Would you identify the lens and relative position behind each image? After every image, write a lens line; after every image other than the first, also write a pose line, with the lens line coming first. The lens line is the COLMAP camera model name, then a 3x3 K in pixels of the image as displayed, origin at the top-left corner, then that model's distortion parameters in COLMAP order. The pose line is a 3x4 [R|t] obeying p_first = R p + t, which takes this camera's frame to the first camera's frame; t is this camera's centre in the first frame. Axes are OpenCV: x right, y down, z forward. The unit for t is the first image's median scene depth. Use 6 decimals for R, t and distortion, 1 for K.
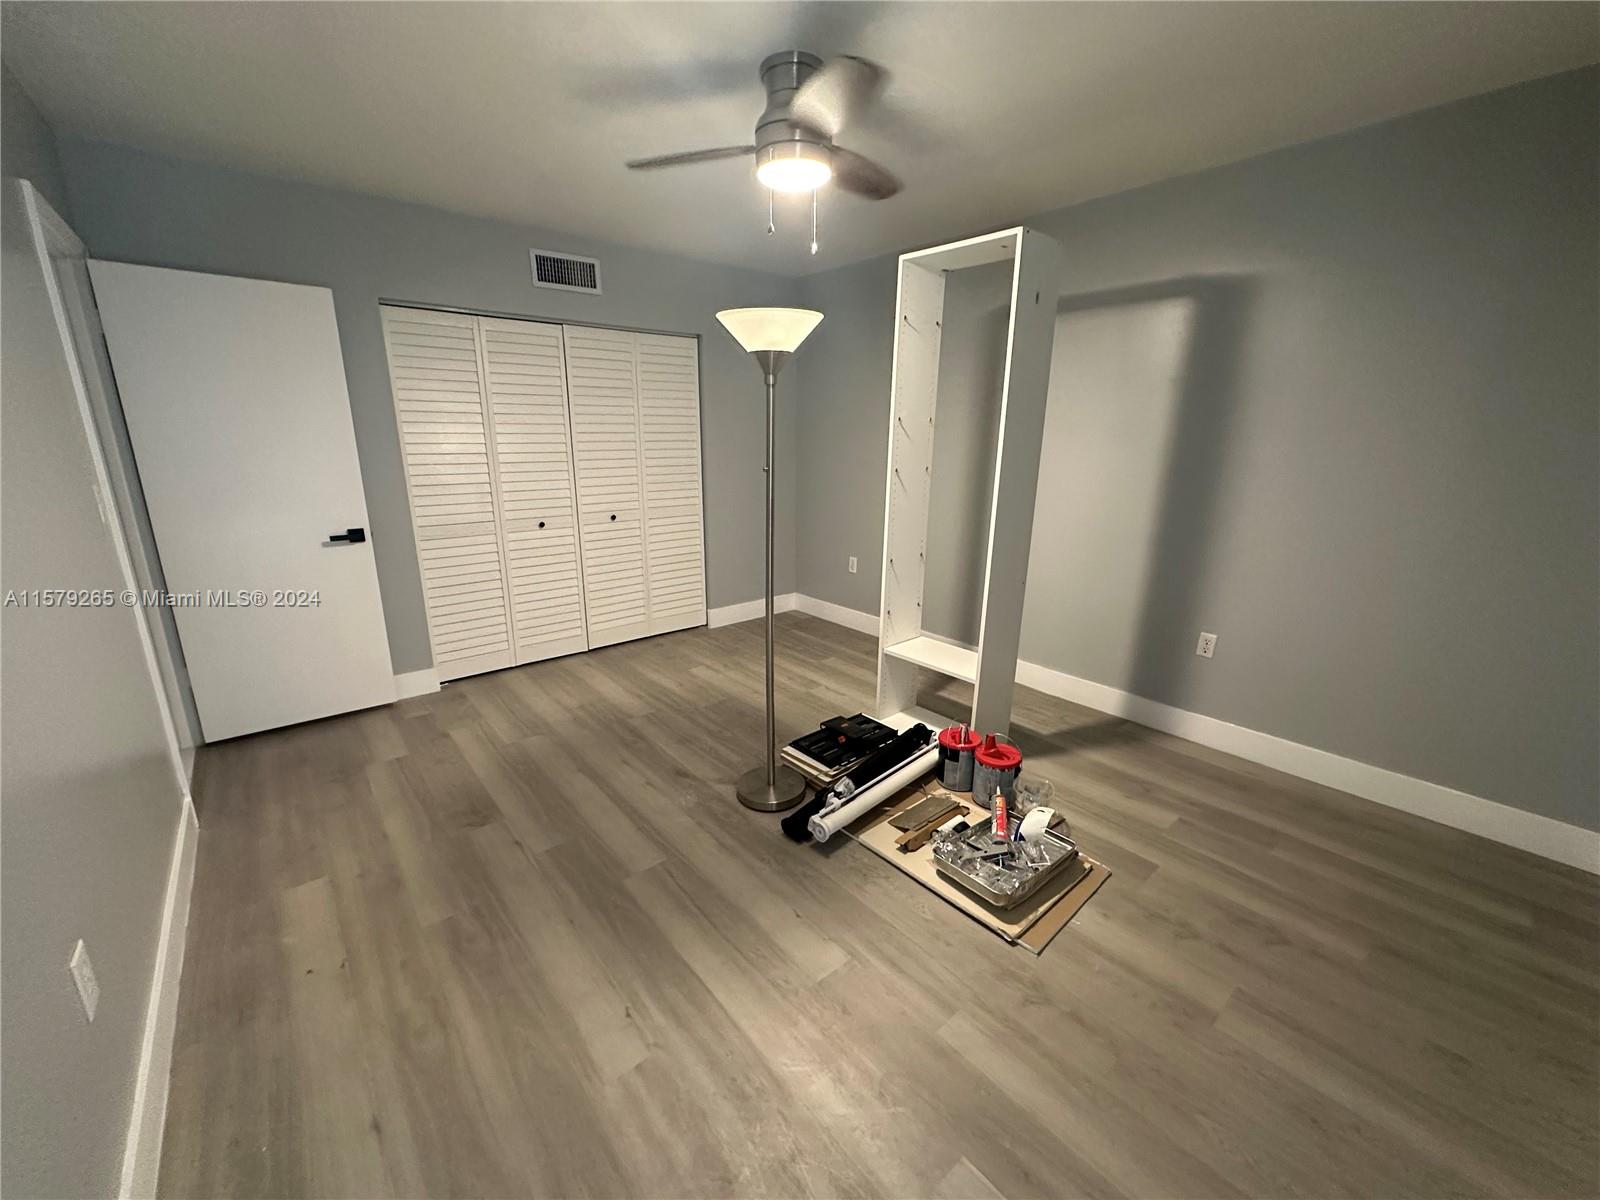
lens RADIAL K [[643.7, 0, 800.0], [0, 643.7, 600.0], [0, 0, 1]] dist [-0.001644, -0.000001]
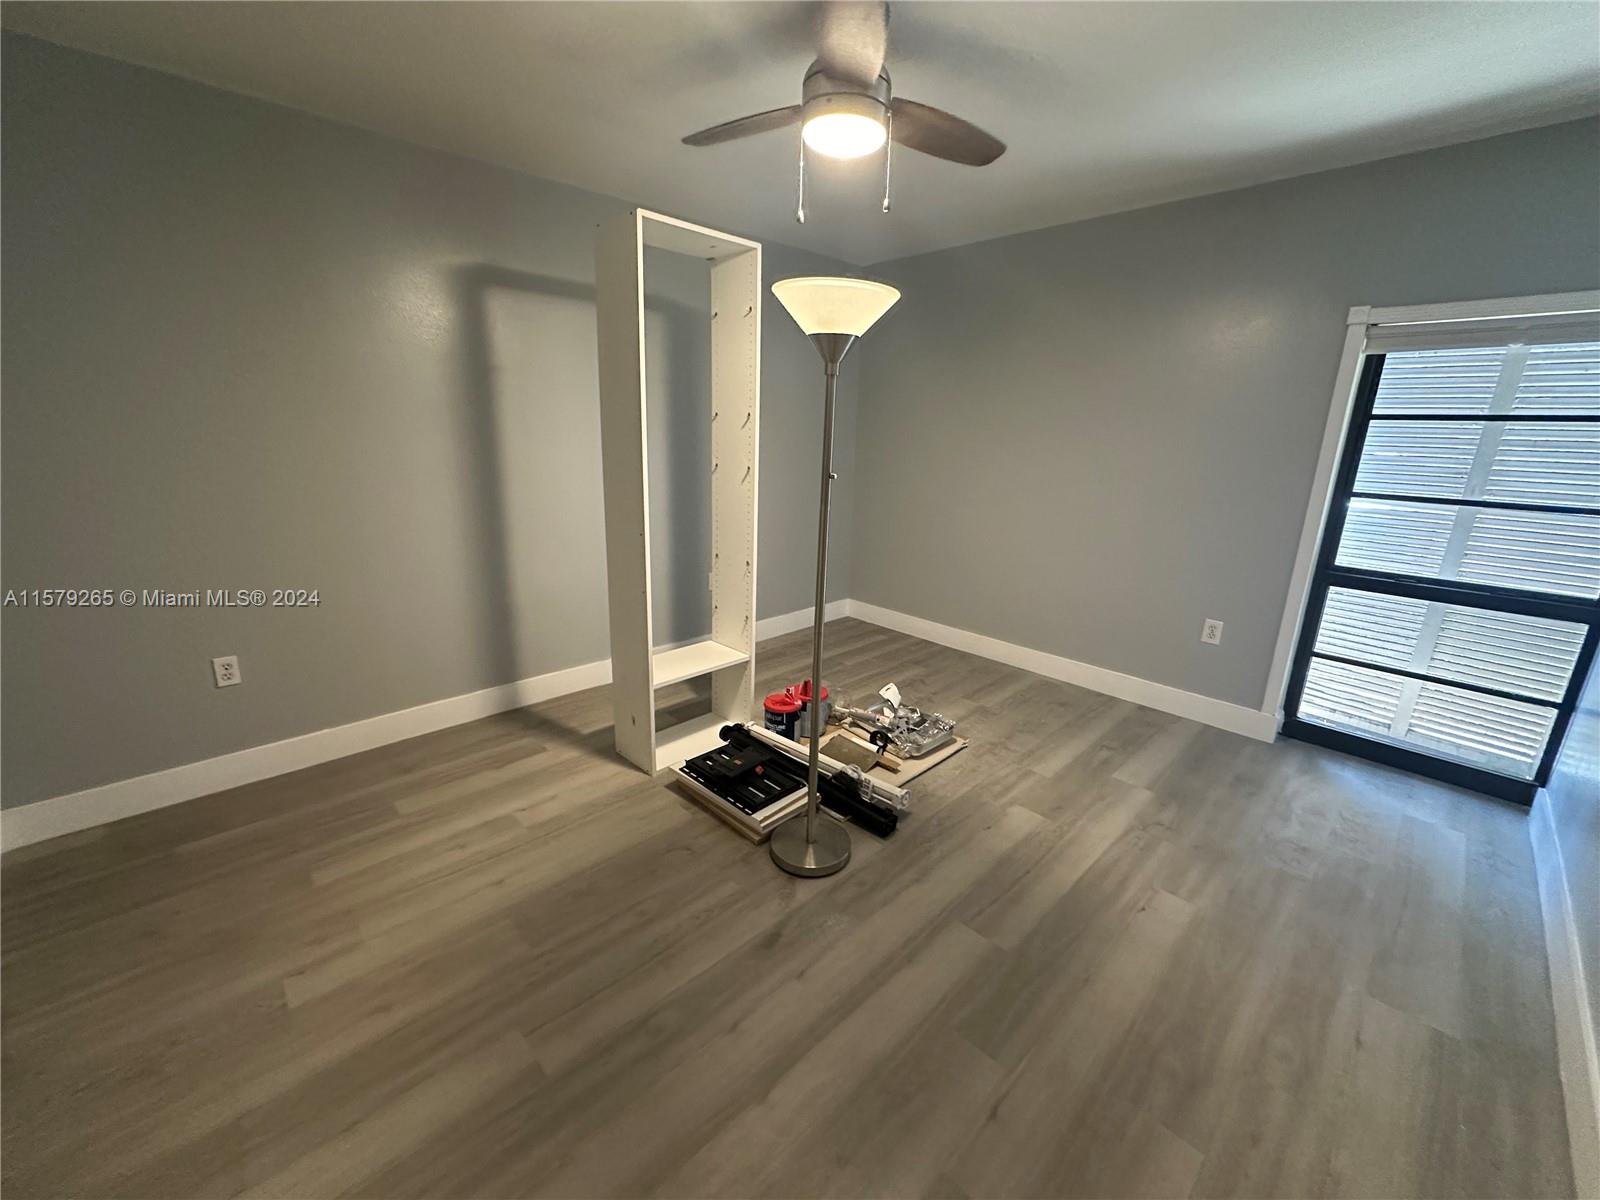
lens RADIAL K [[641.4, 0, 800.0], [0, 641.4, 600.0], [0, 0, 1]] dist [0.000826, 0.000326]
pose [[-0.075793, -0.268880, 0.960187, -0.937024], [0.232523, 0.931642, 0.279241, -0.308518], [-0.969633, 0.244430, -0.008091, 1.134238]]
